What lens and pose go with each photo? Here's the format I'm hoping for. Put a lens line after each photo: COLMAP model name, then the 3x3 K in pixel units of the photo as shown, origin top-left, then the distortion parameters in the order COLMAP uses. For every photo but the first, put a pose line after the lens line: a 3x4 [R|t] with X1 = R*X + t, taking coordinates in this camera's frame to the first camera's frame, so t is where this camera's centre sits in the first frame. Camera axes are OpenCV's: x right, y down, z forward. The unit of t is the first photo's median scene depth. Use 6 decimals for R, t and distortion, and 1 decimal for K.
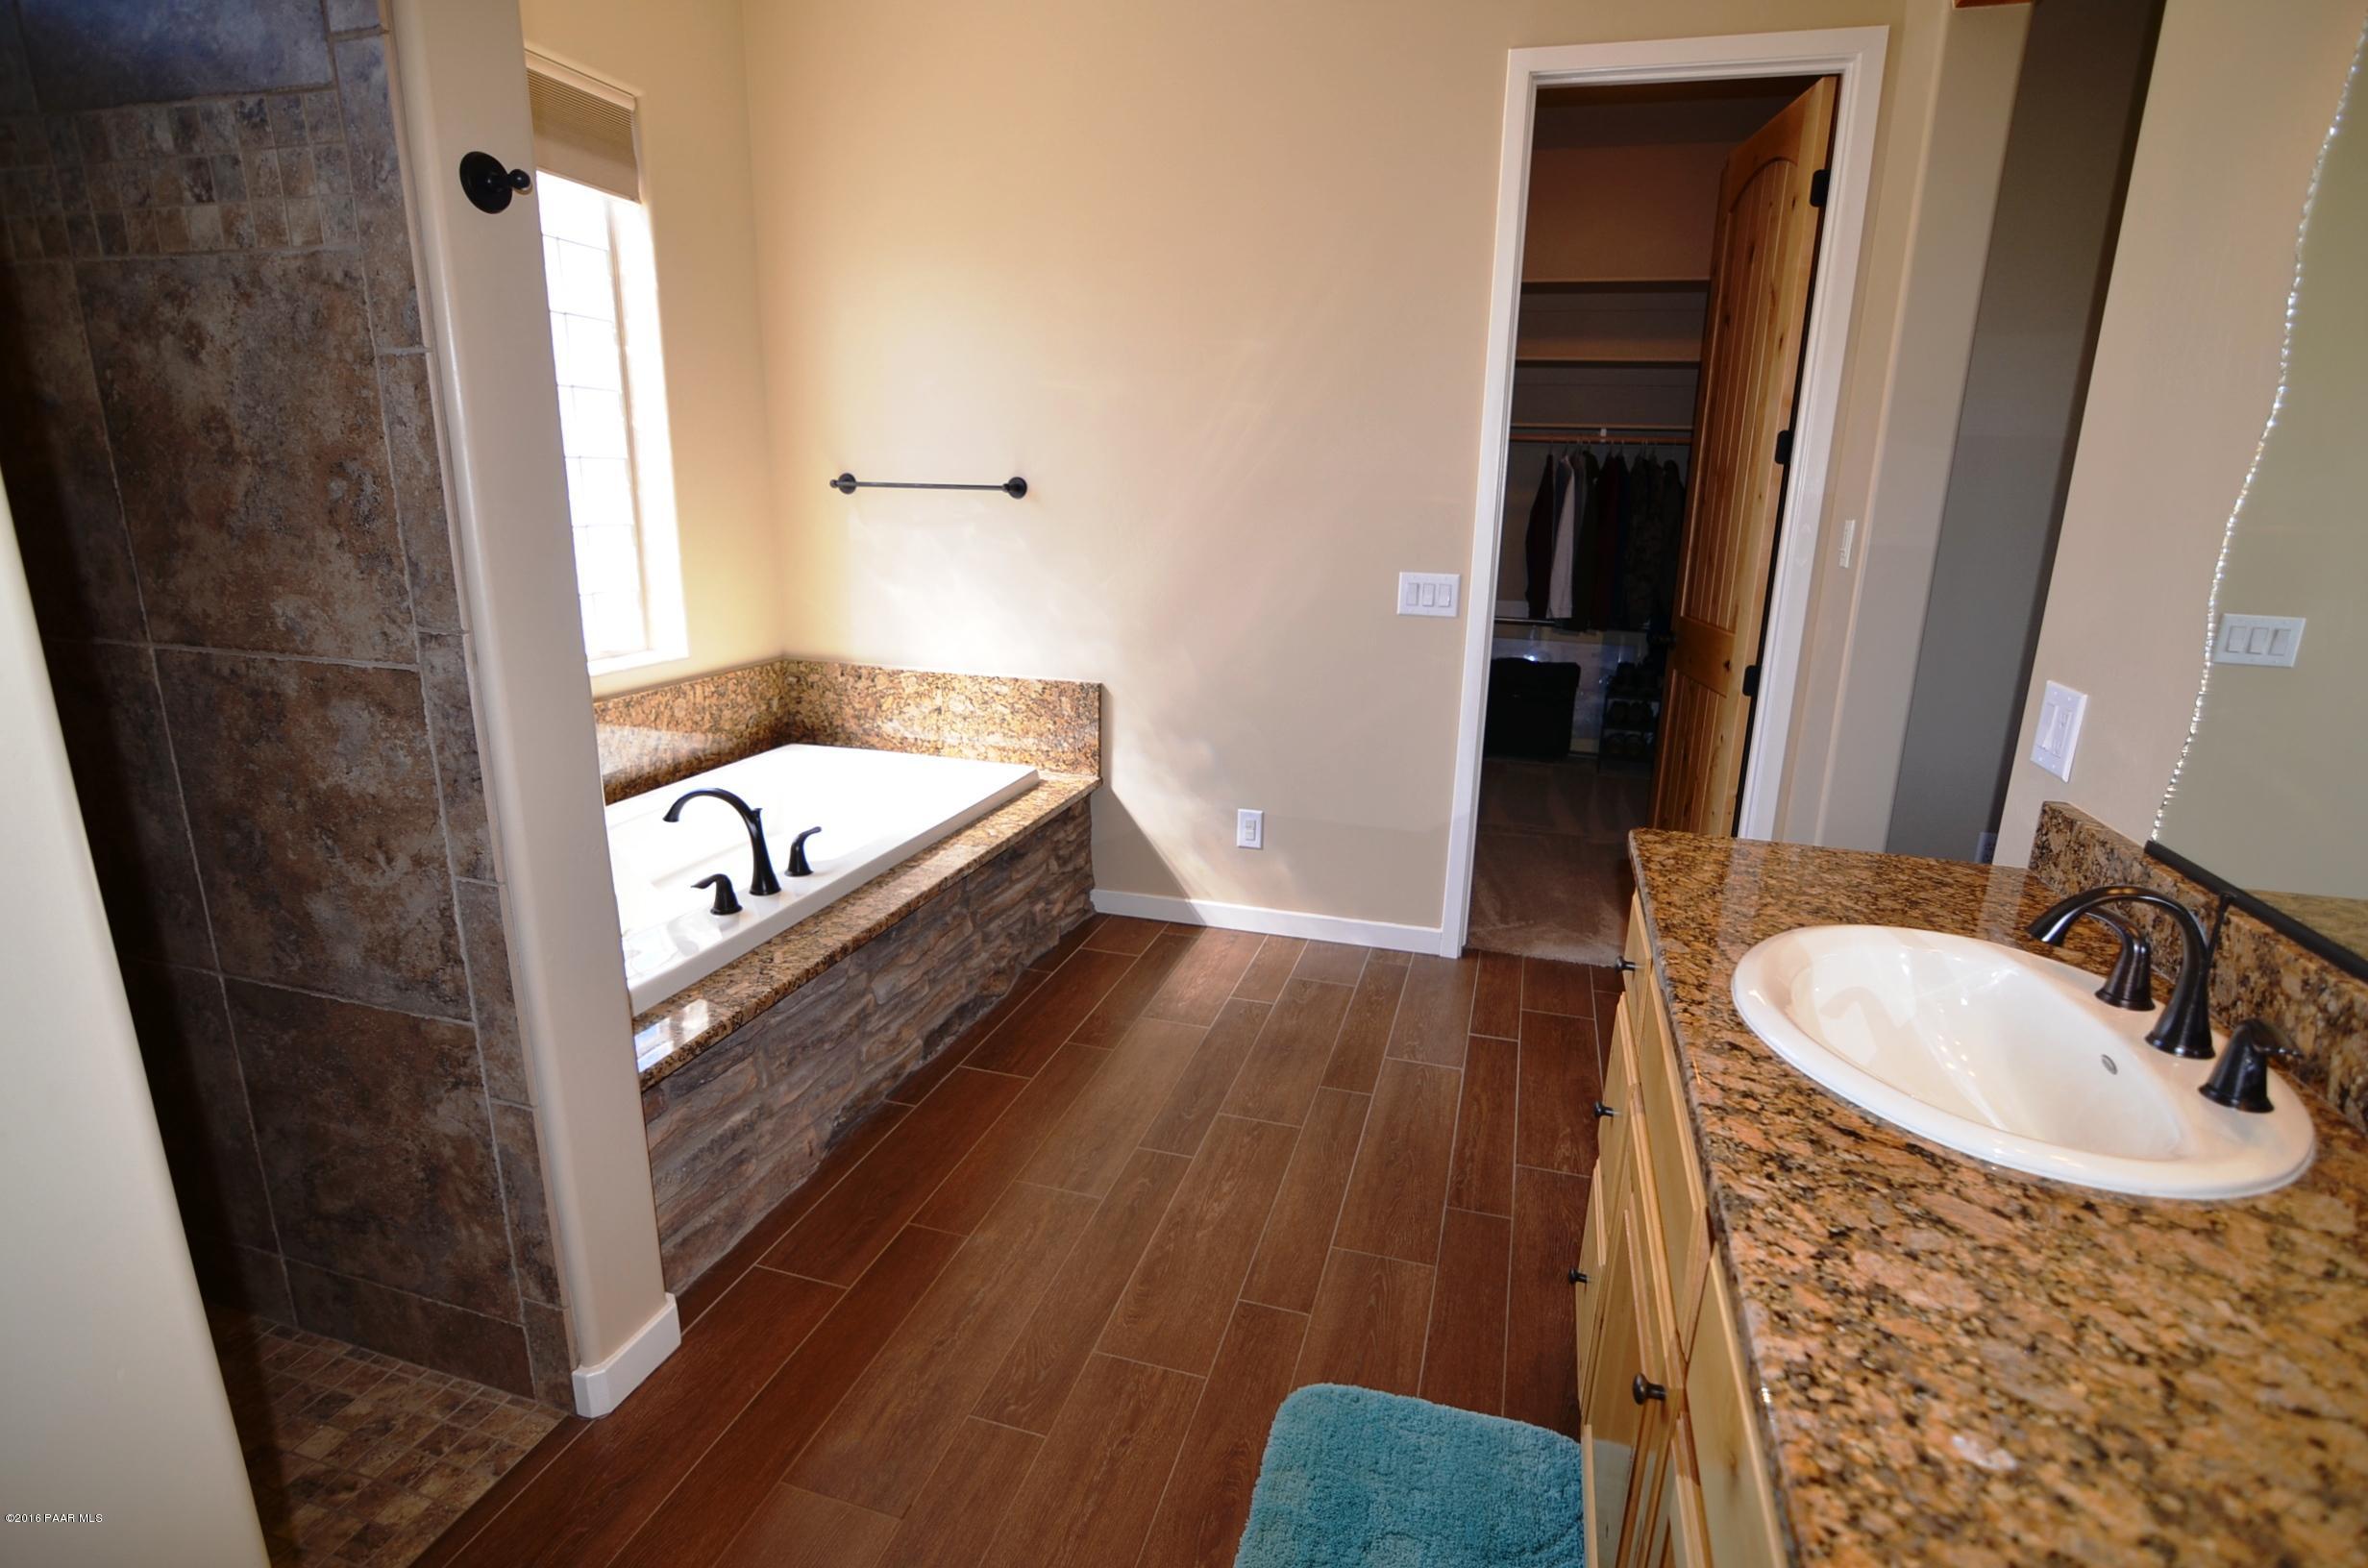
lens RADIAL K [[1153.2, 0, 1200.6], [0, 1153.2, 783.4], [0, 0, 1]] dist [-0.032473, 0.011054]
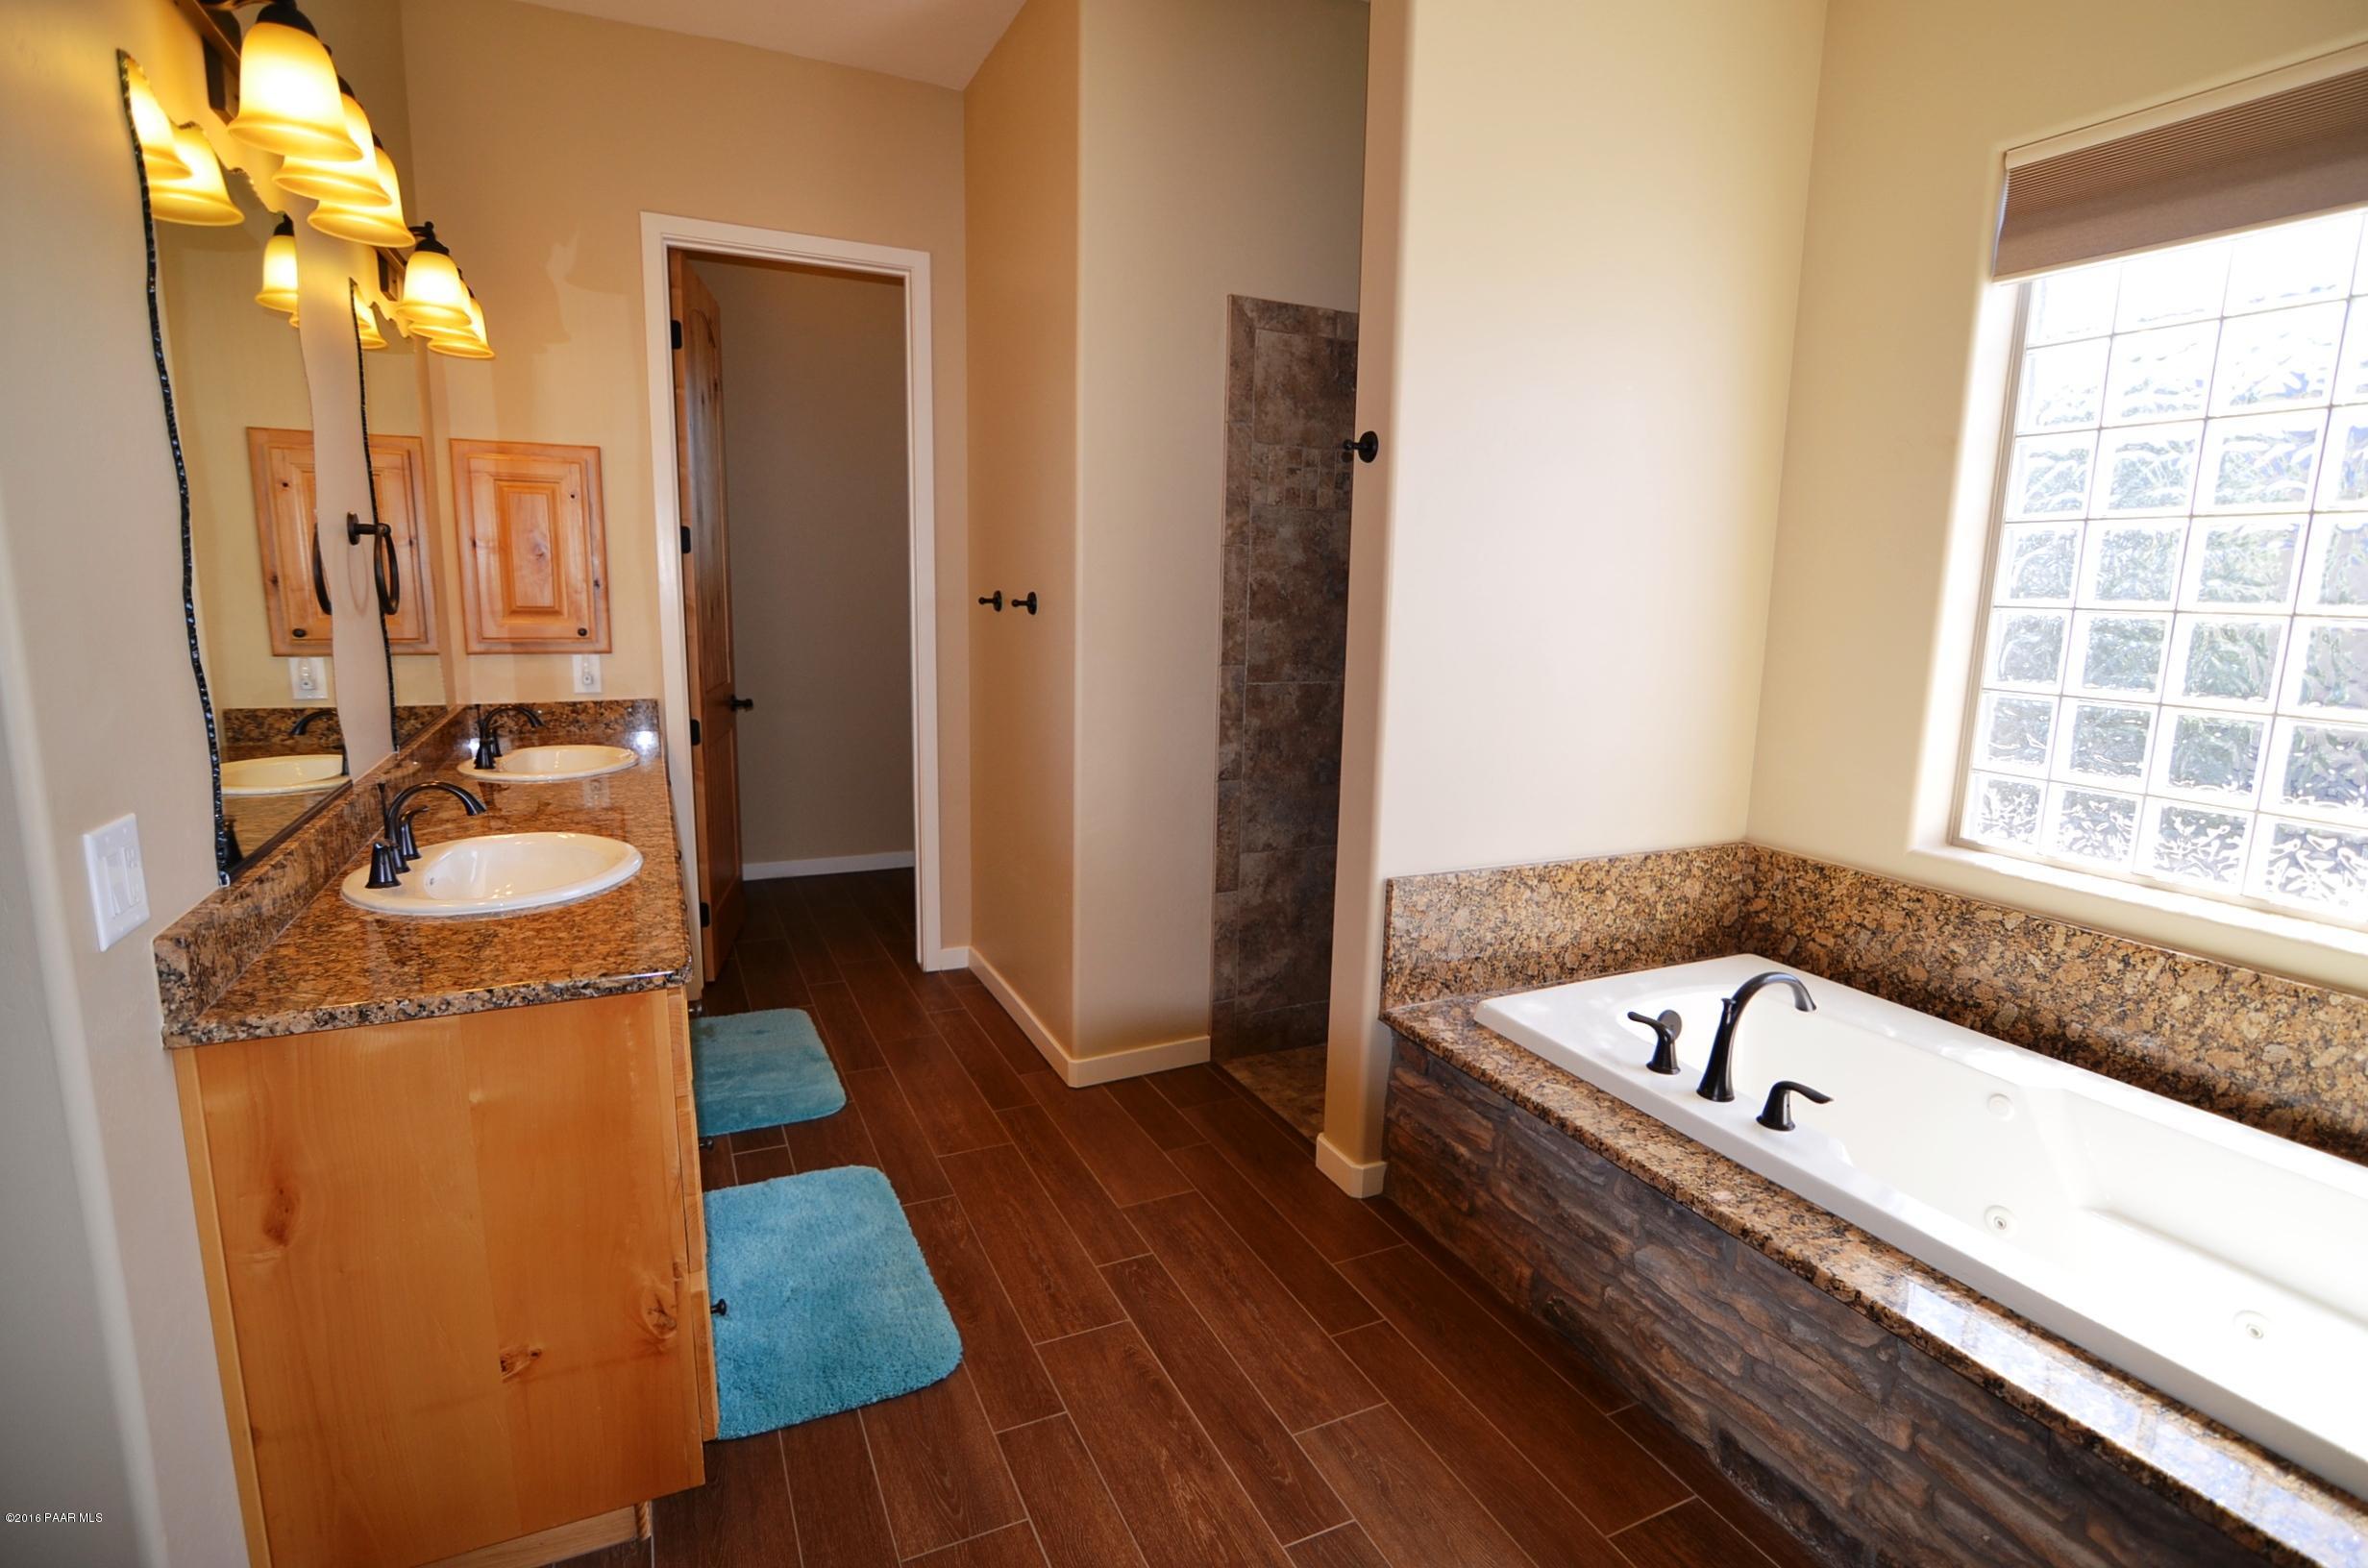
lens RADIAL K [[1153.2, 0, 1200.6], [0, 1153.2, 783.4], [0, 0, 1]] dist [-0.032473, 0.011054]
pose [[-0.743962, 0.071113, -0.664427, 0.611029], [-0.212071, 0.917791, 0.335686, -0.434150], [0.633677, 0.390643, -0.667721, 1.652914]]
